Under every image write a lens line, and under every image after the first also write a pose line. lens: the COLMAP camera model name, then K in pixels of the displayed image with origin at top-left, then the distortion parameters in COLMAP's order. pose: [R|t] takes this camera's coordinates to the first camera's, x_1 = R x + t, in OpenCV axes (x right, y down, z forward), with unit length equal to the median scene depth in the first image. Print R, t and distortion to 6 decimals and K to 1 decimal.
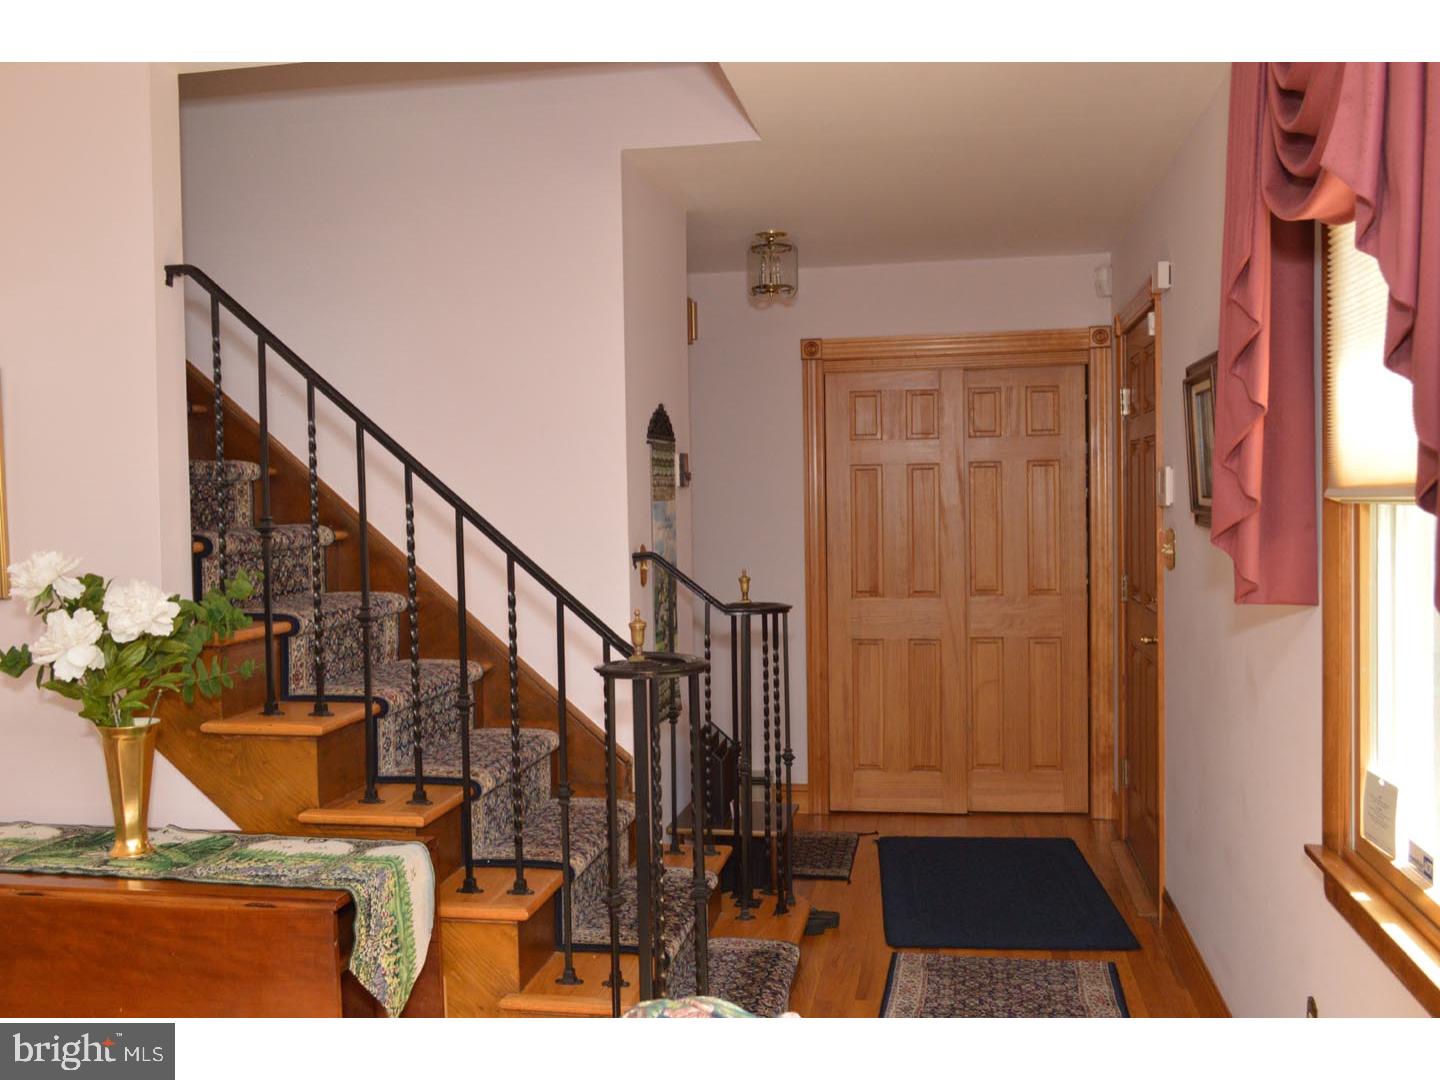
lens RADIAL K [[1301.6, 0, 720.0], [0, 1301.6, 540.0], [0, 0, 1]] dist [-0.016284, 0.000826]
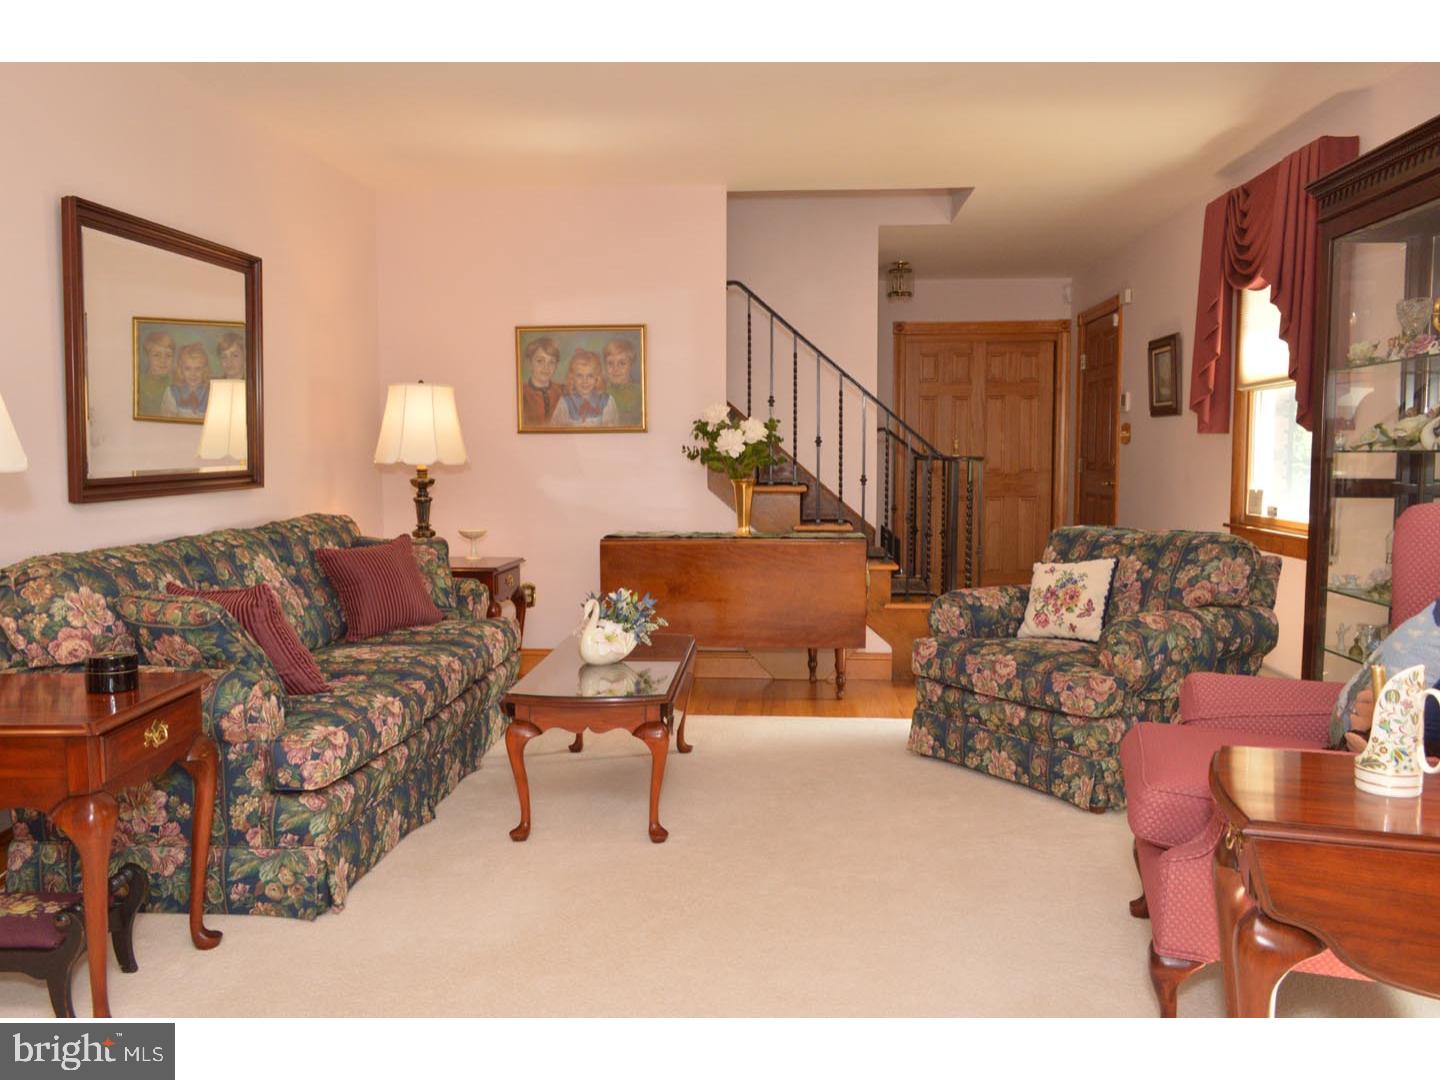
lens RADIAL K [[1139.6, 0, 720.0], [0, 1139.6, 540.0], [0, 0, 1]] dist [0.003155, 0.000612]
pose [[0.993036, 0.008758, 0.117484, -0.404856], [-0.013266, 0.999203, 0.037647, 0.095334], [-0.117061, -0.038943, 0.992361, -0.571497]]
